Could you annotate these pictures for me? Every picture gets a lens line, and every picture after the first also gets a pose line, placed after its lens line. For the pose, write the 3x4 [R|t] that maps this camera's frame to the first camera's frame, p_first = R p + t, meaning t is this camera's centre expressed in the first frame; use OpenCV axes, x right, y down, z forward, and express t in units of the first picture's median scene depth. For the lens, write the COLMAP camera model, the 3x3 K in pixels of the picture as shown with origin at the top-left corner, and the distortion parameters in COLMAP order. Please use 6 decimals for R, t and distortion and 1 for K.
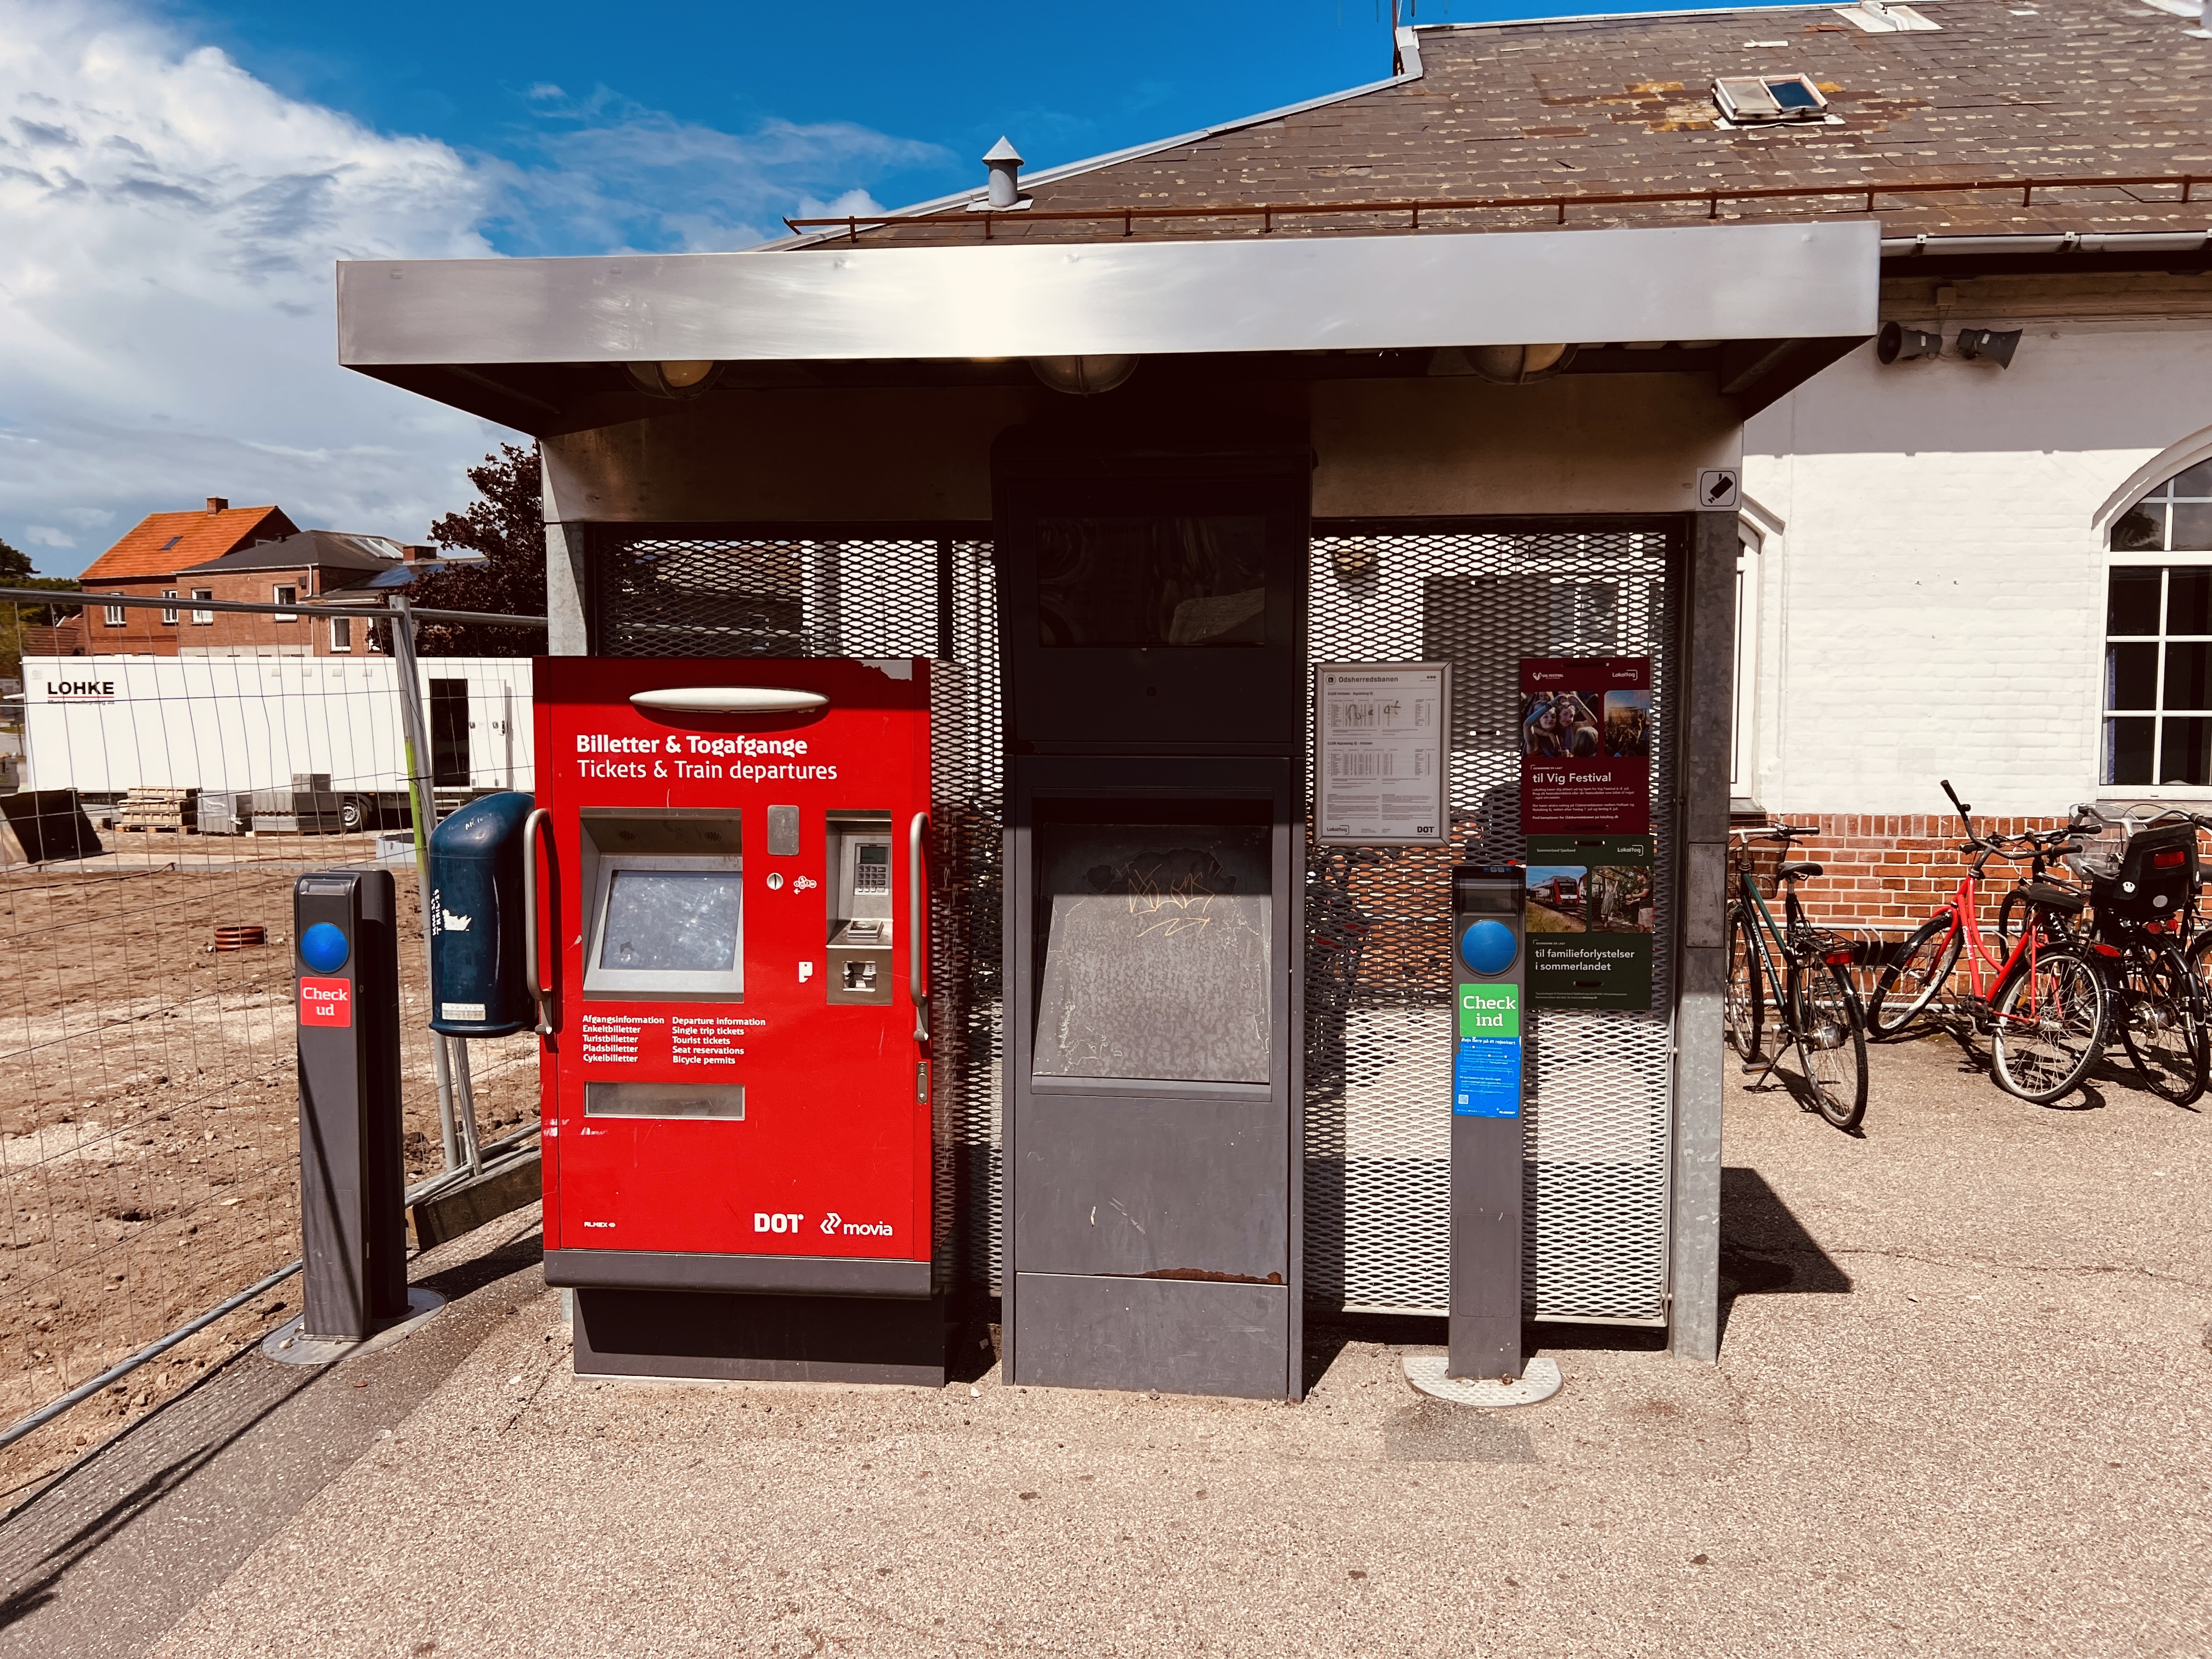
lens RADIAL K [[1646.1, 0, 1107.7], [0, 1646.1, 829.4], [0, 0, 1]] dist [0.026074, -0.032766]
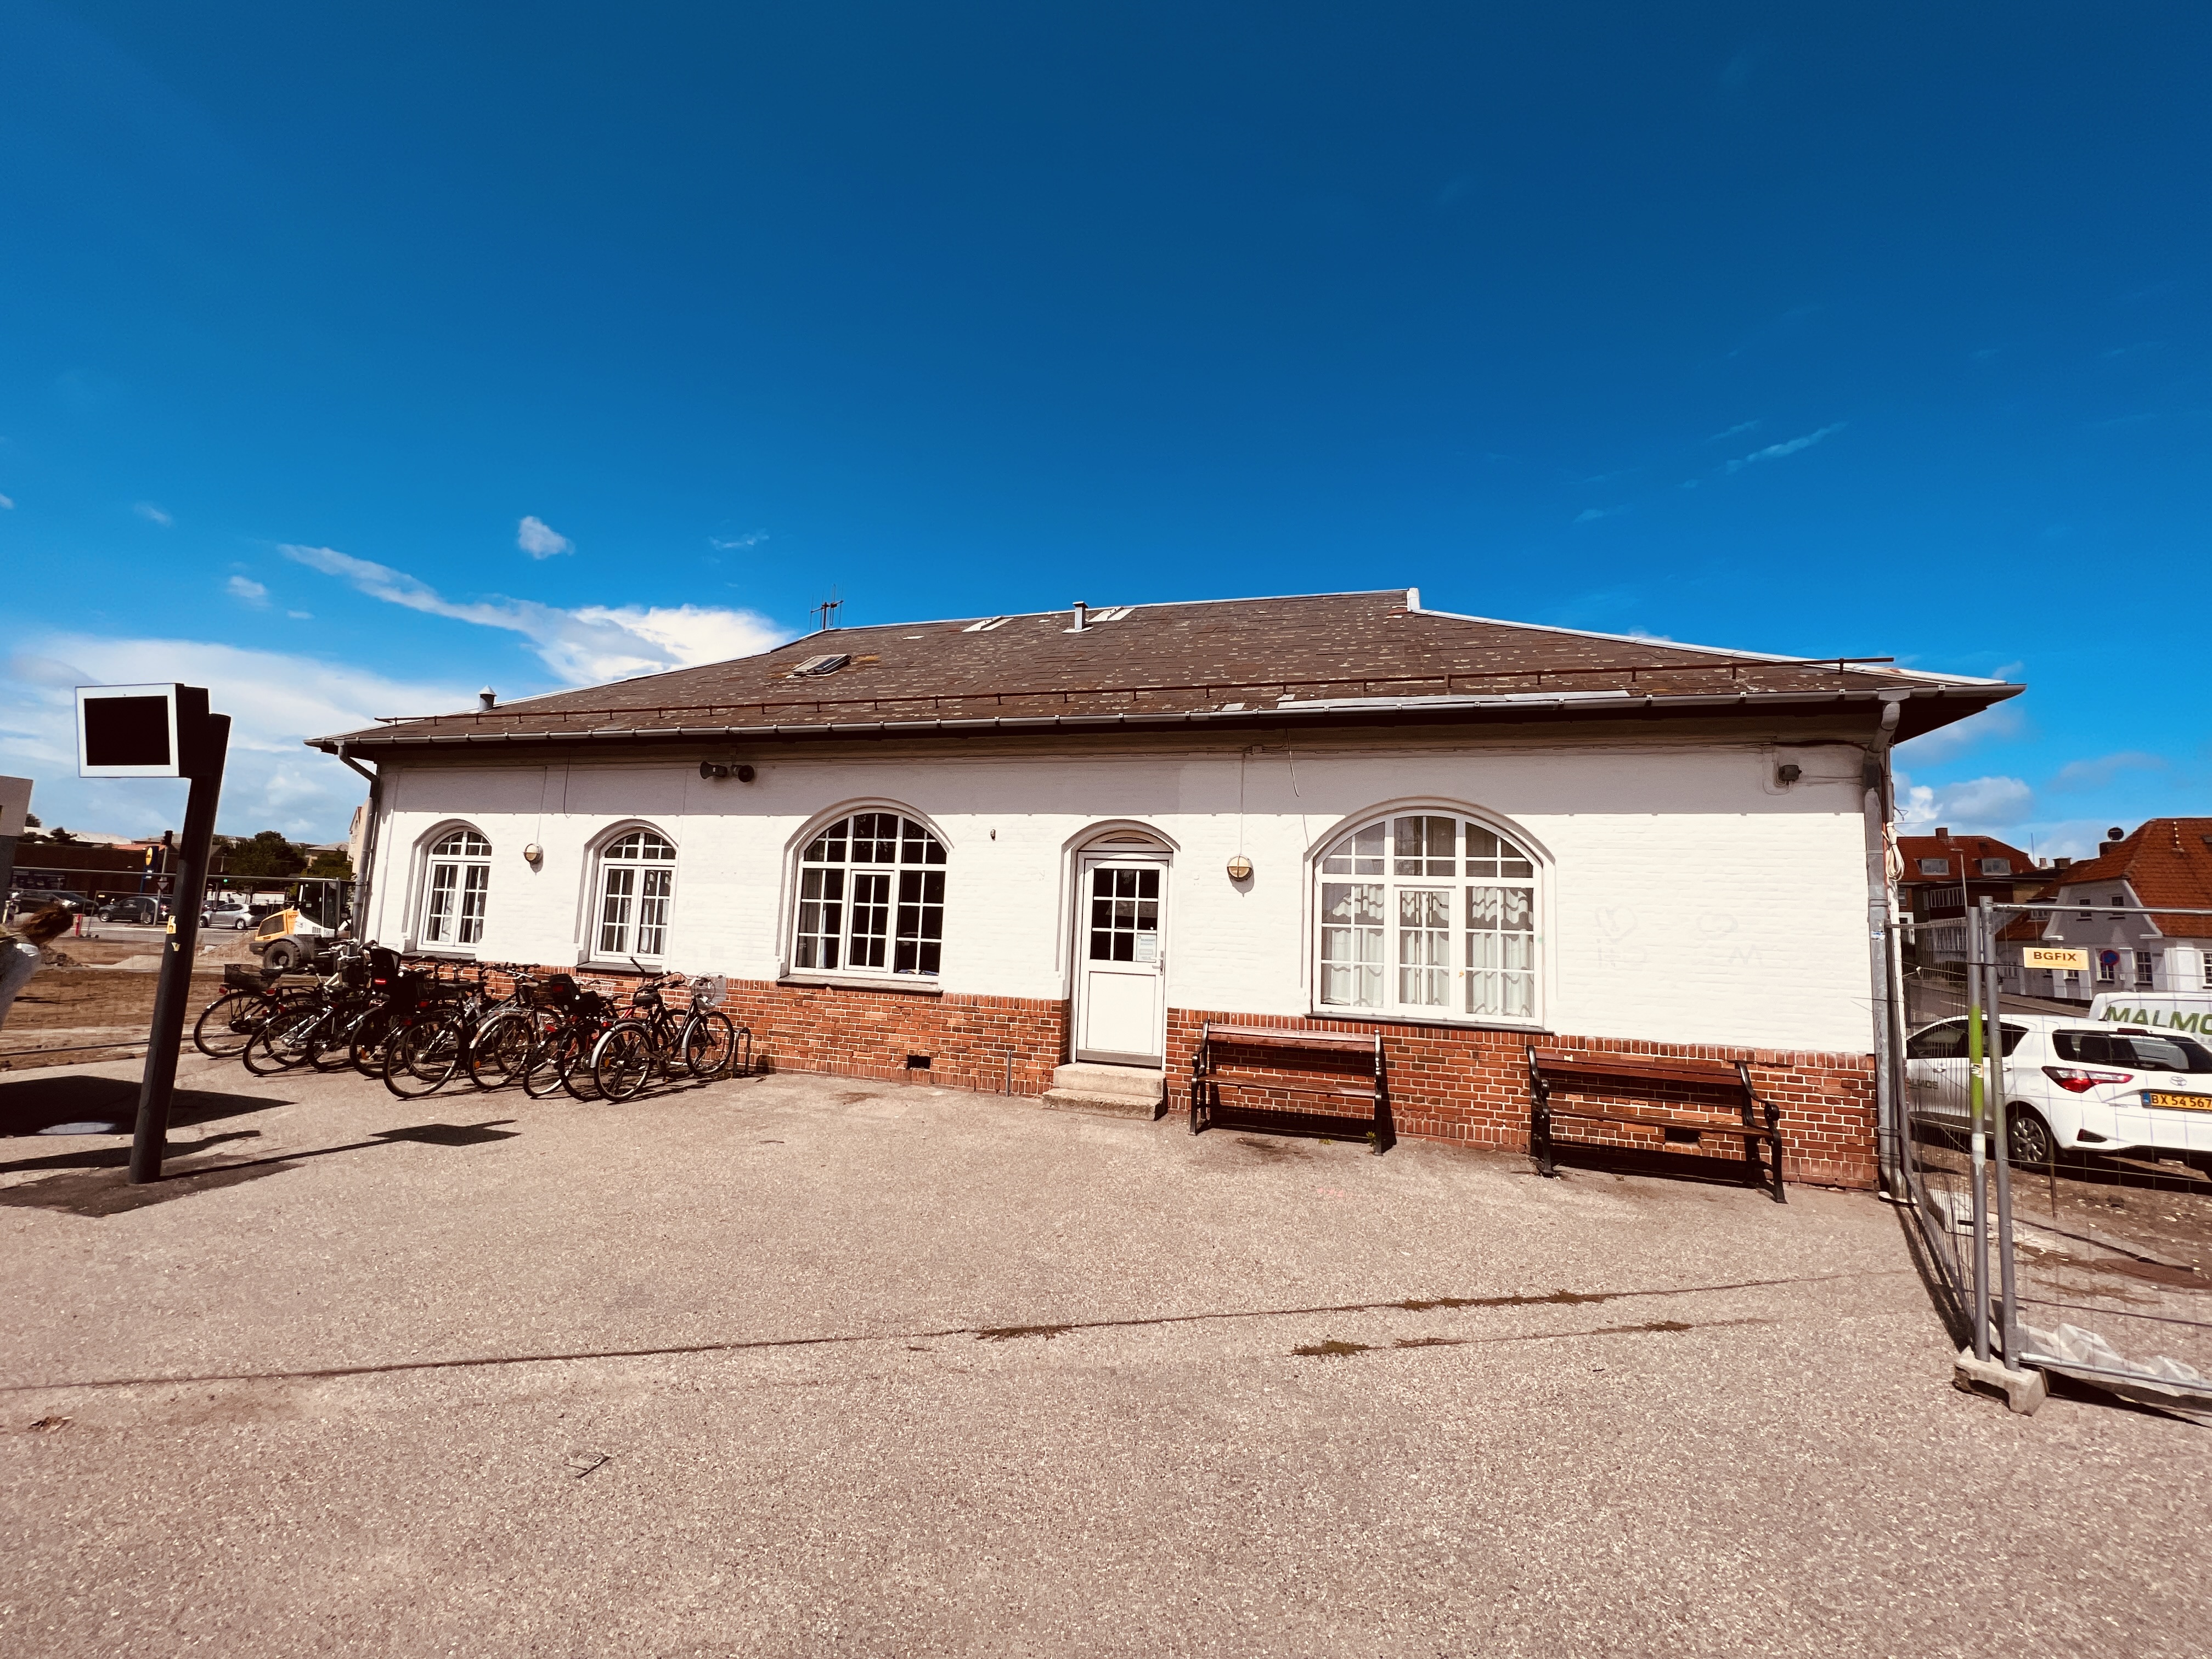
lens RADIAL K [[880.0, 0, 1111.3], [0, 880.0, 846.6], [0, 0, 1]] dist [-0.003900, -0.000439]
pose [[0.983346, 0.024664, -0.180063, 1.237450], [-0.055786, 0.983883, -0.169889, -0.006969], [0.172971, 0.177104, 0.968873, -0.093261]]
